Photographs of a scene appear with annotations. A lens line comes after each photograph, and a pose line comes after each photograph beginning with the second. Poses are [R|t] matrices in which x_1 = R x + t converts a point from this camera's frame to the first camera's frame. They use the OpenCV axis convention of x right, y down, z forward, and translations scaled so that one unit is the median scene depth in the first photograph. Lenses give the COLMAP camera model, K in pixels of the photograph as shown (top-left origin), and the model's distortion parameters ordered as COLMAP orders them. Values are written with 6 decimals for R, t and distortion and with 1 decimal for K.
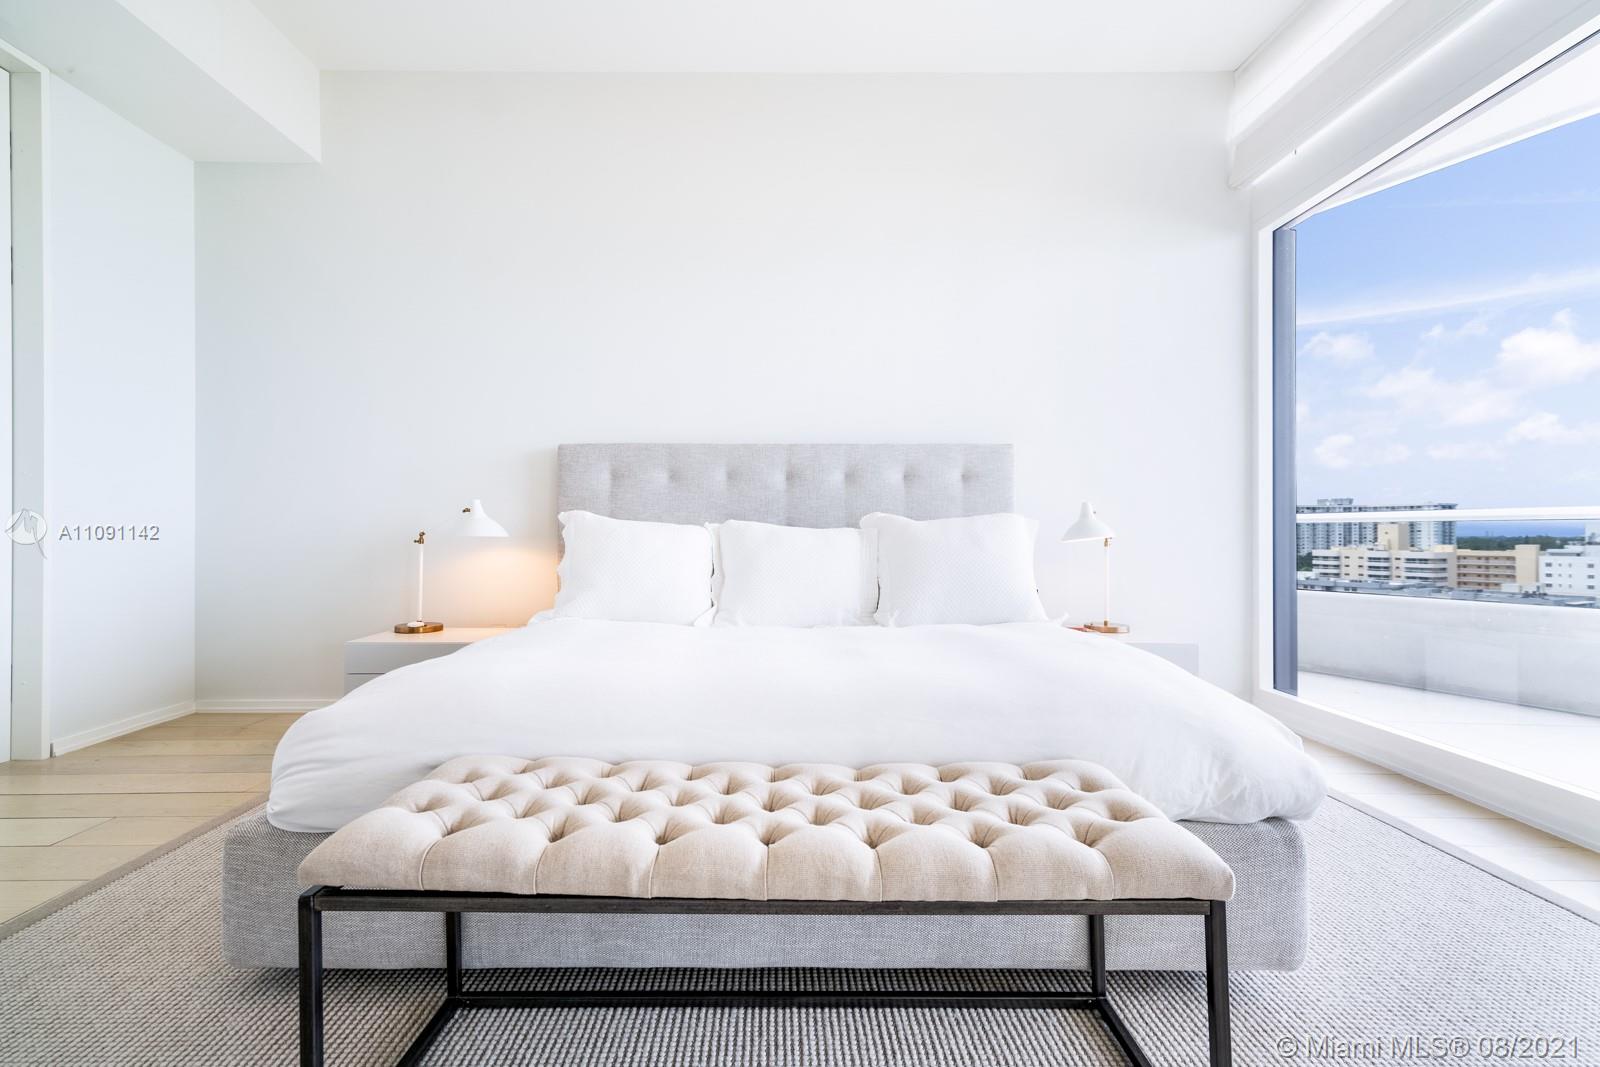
lens RADIAL K [[735.7, 0, 782.9], [0, 735.7, 528.4], [0, 0, 1]] dist [0.001622, 0.000844]
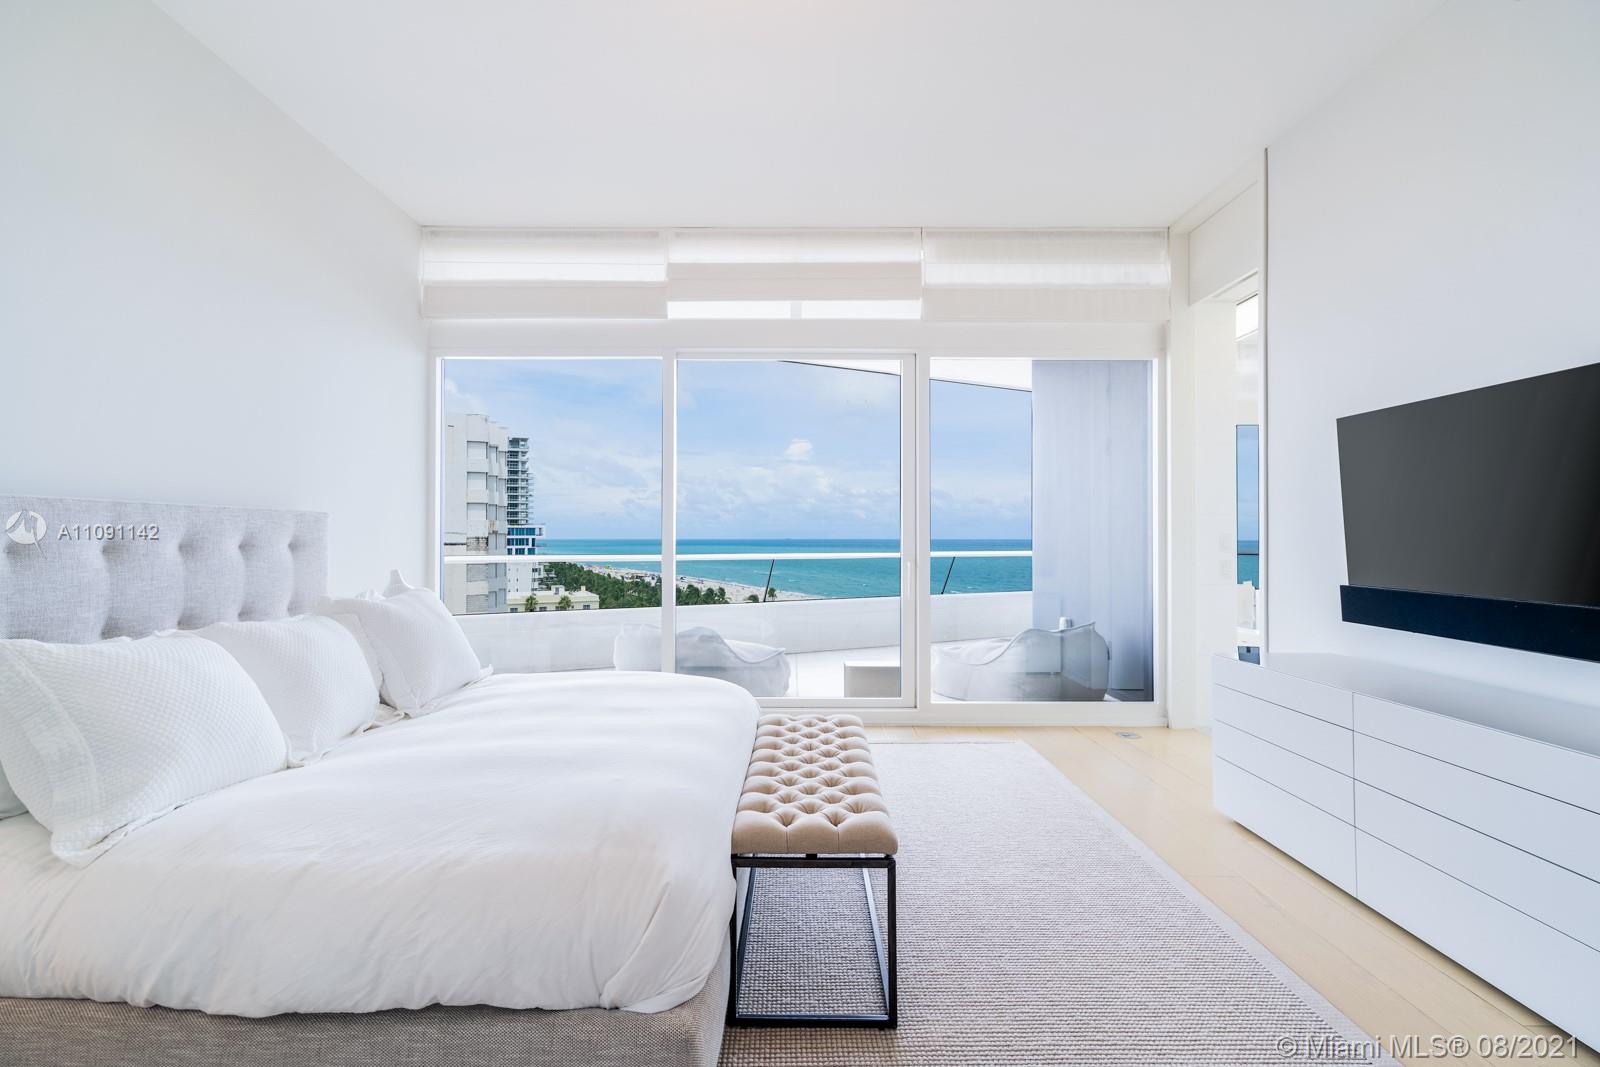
lens RADIAL K [[735.7, 0, 782.9], [0, 735.7, 528.4], [0, 0, 1]] dist [0.001622, 0.000844]
pose [[0.008173, 0.006203, 0.999947, -0.686110], [0.000180, 0.999981, -0.006205, -0.086630], [-0.999967, 0.000231, 0.008172, 0.367808]]
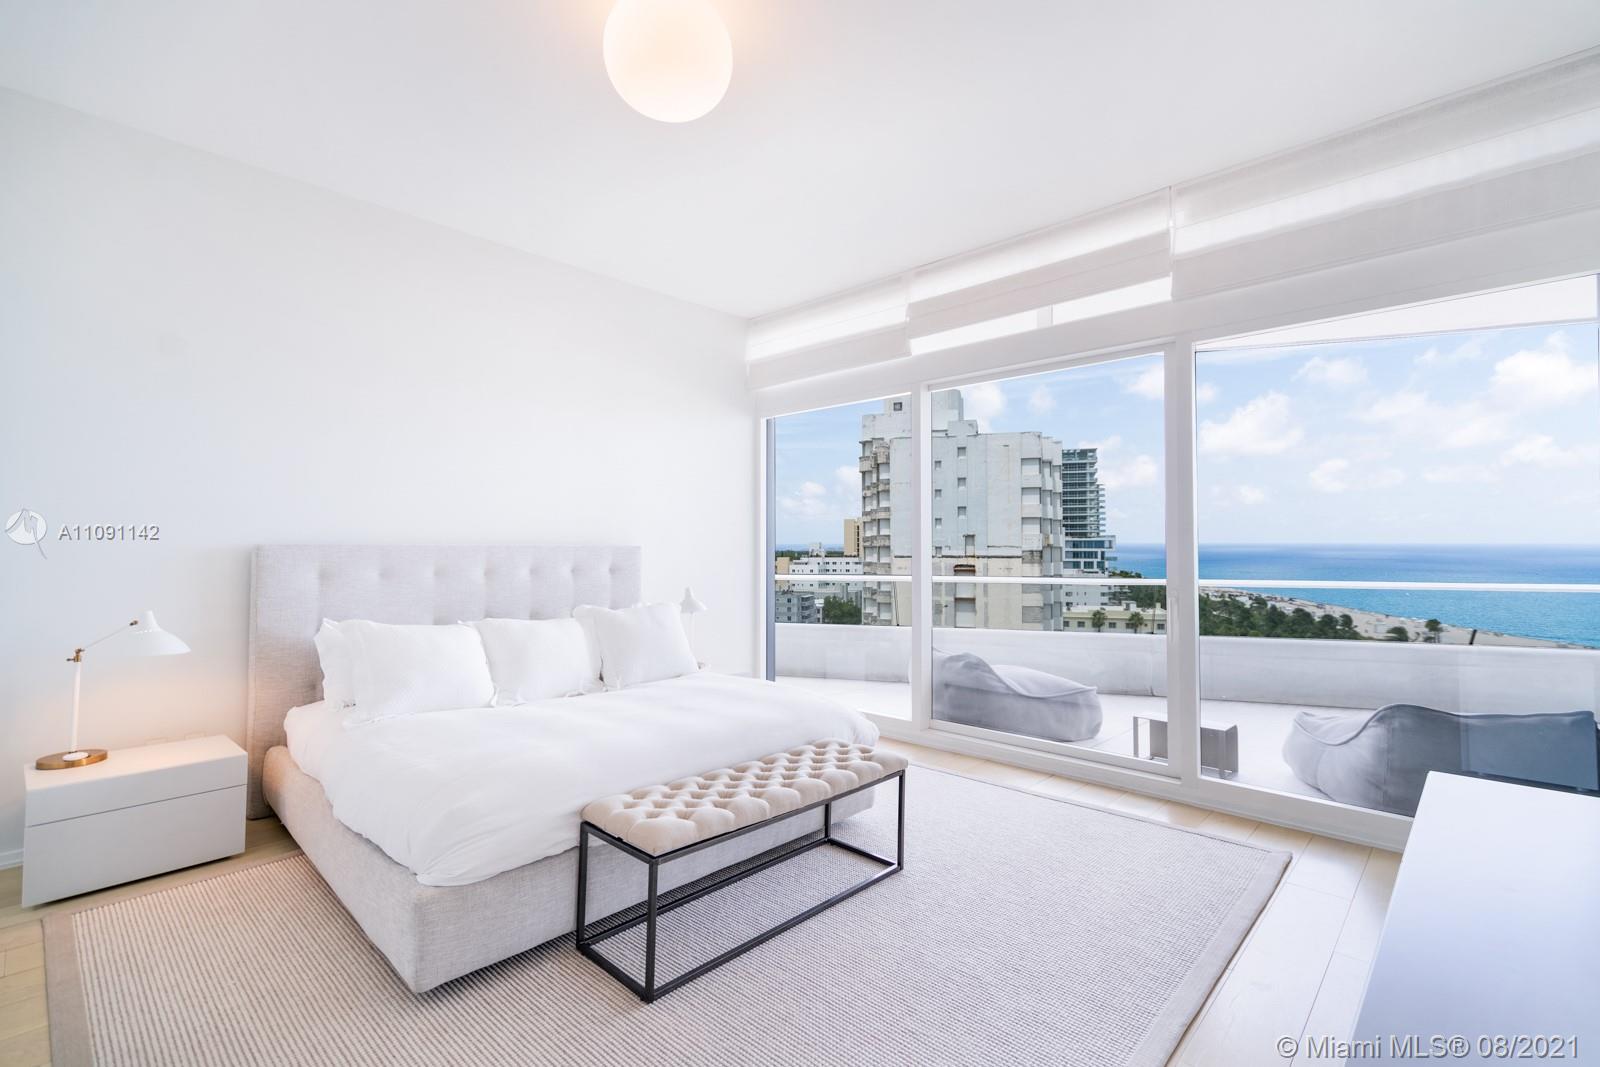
lens RADIAL K [[735.7, 0, 782.9], [0, 735.7, 528.4], [0, 0, 1]] dist [0.001622, 0.000844]
pose [[0.702569, 0.014174, 0.711475, -0.523305], [0.003633, 0.999717, -0.023504, -0.113728], [-0.711607, 0.019098, 0.702319, -0.216402]]
